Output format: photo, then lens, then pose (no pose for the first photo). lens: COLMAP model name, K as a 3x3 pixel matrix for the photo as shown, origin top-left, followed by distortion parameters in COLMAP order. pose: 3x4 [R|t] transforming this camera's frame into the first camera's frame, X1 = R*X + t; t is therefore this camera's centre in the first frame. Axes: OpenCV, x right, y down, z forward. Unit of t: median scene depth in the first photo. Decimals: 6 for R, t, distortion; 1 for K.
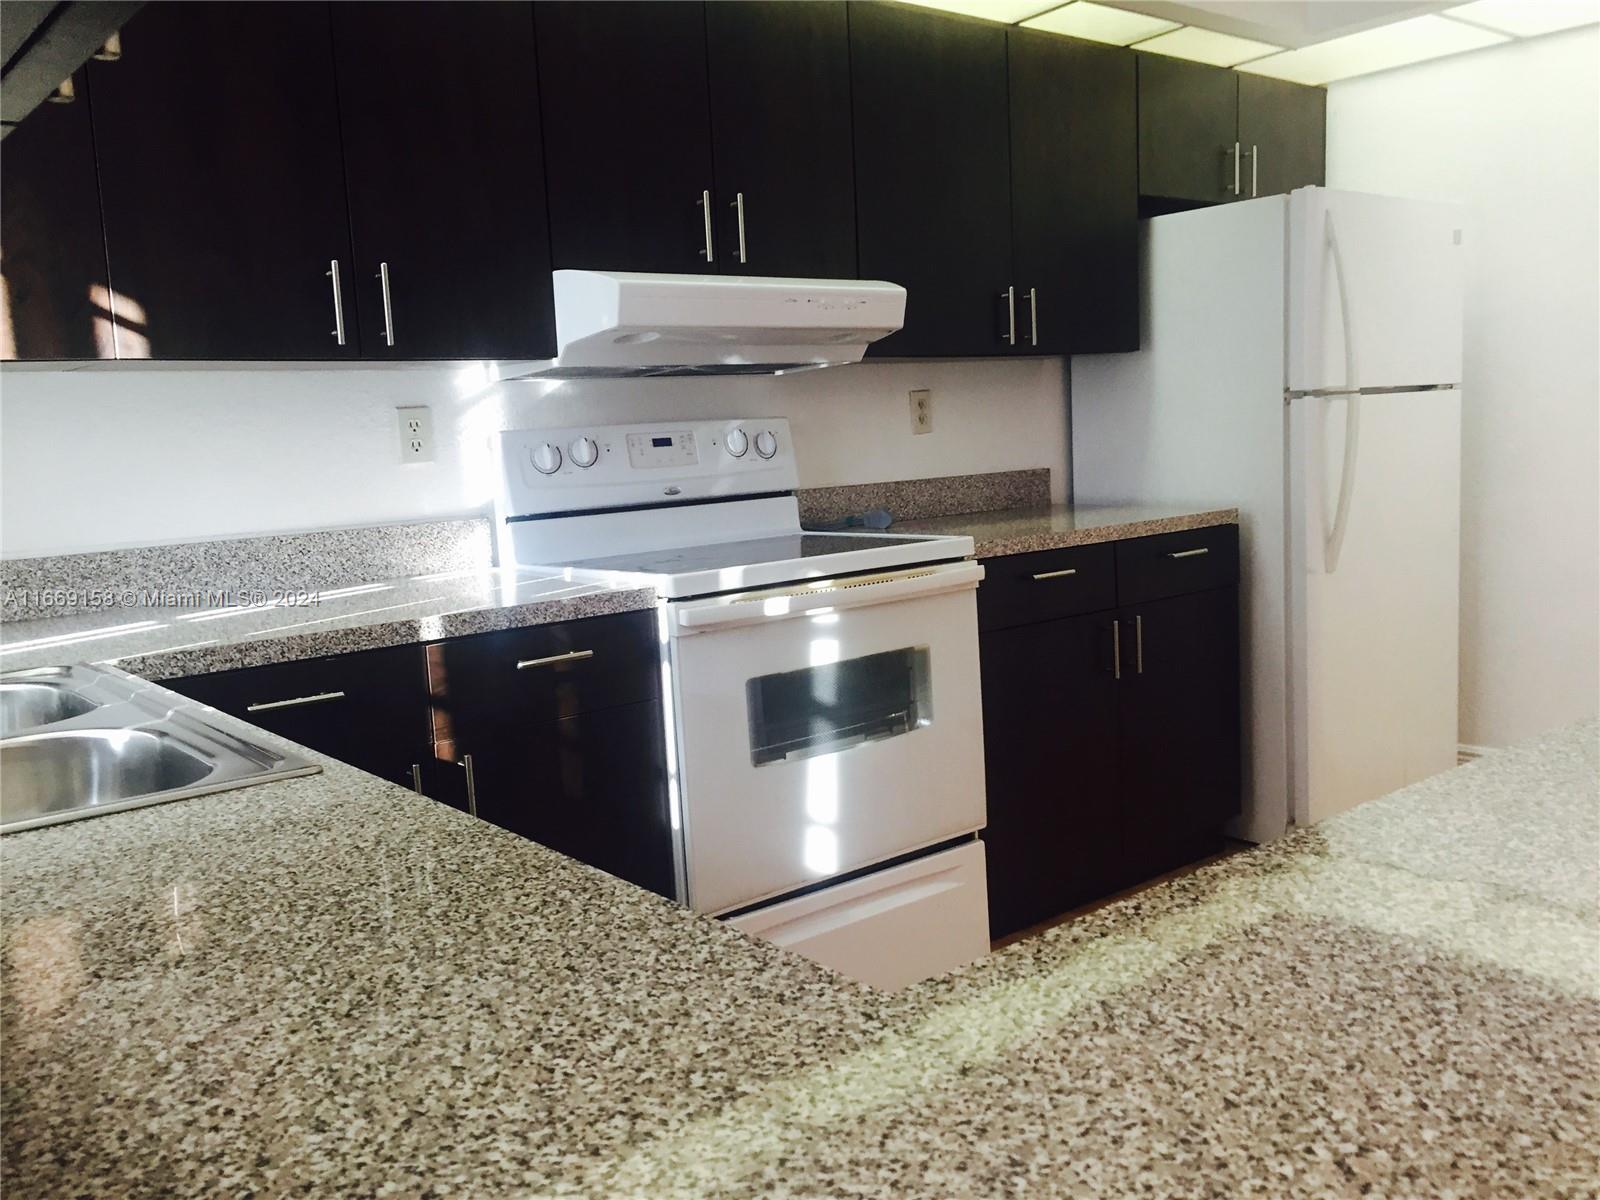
lens RADIAL K [[1386.5, 0, 799.6], [0, 1386.5, 607.9], [0, 0, 1]] dist [0.071900, -0.081692]
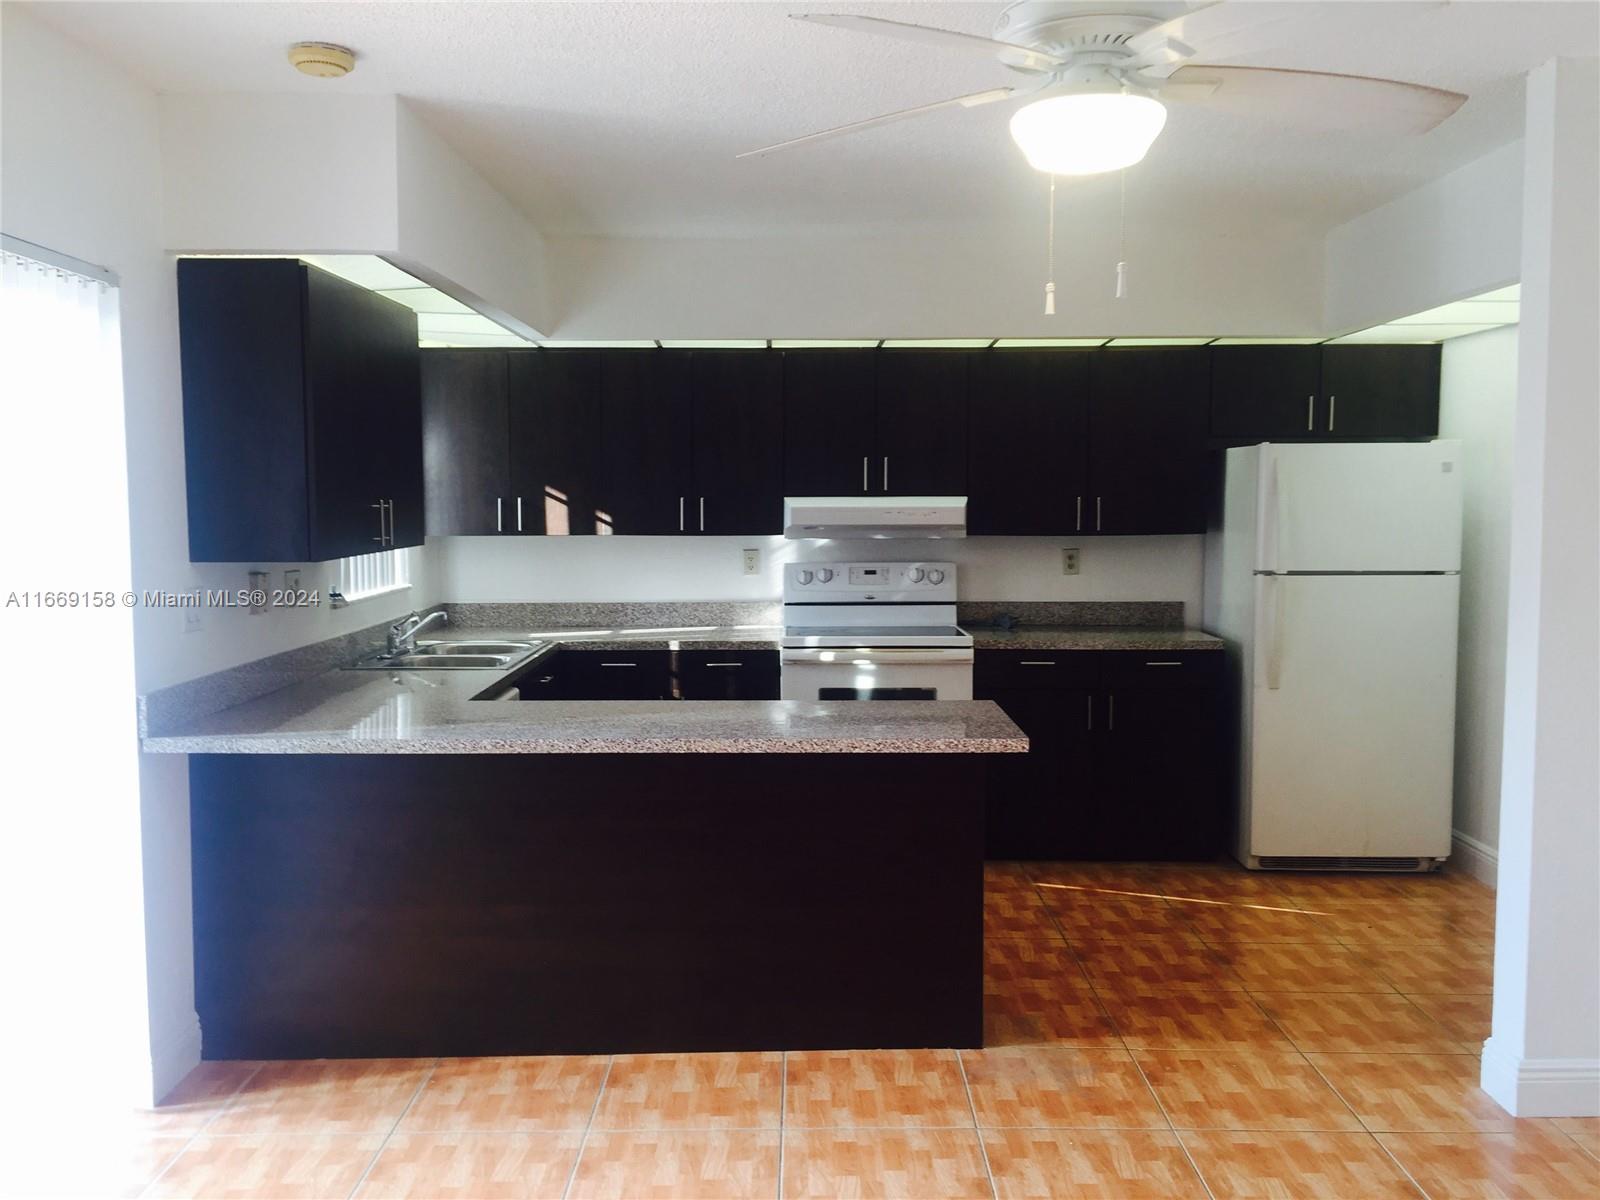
lens RADIAL K [[1386.5, 0, 790.9], [0, 1386.5, 594.8], [0, 0, 1]] dist [0.071900, -0.081692]
pose [[0.758778, 0.093065, -0.644667, 1.190448], [-0.119769, 0.992799, 0.002354, -0.084983], [0.640244, 0.075425, 0.764460, -0.638147]]
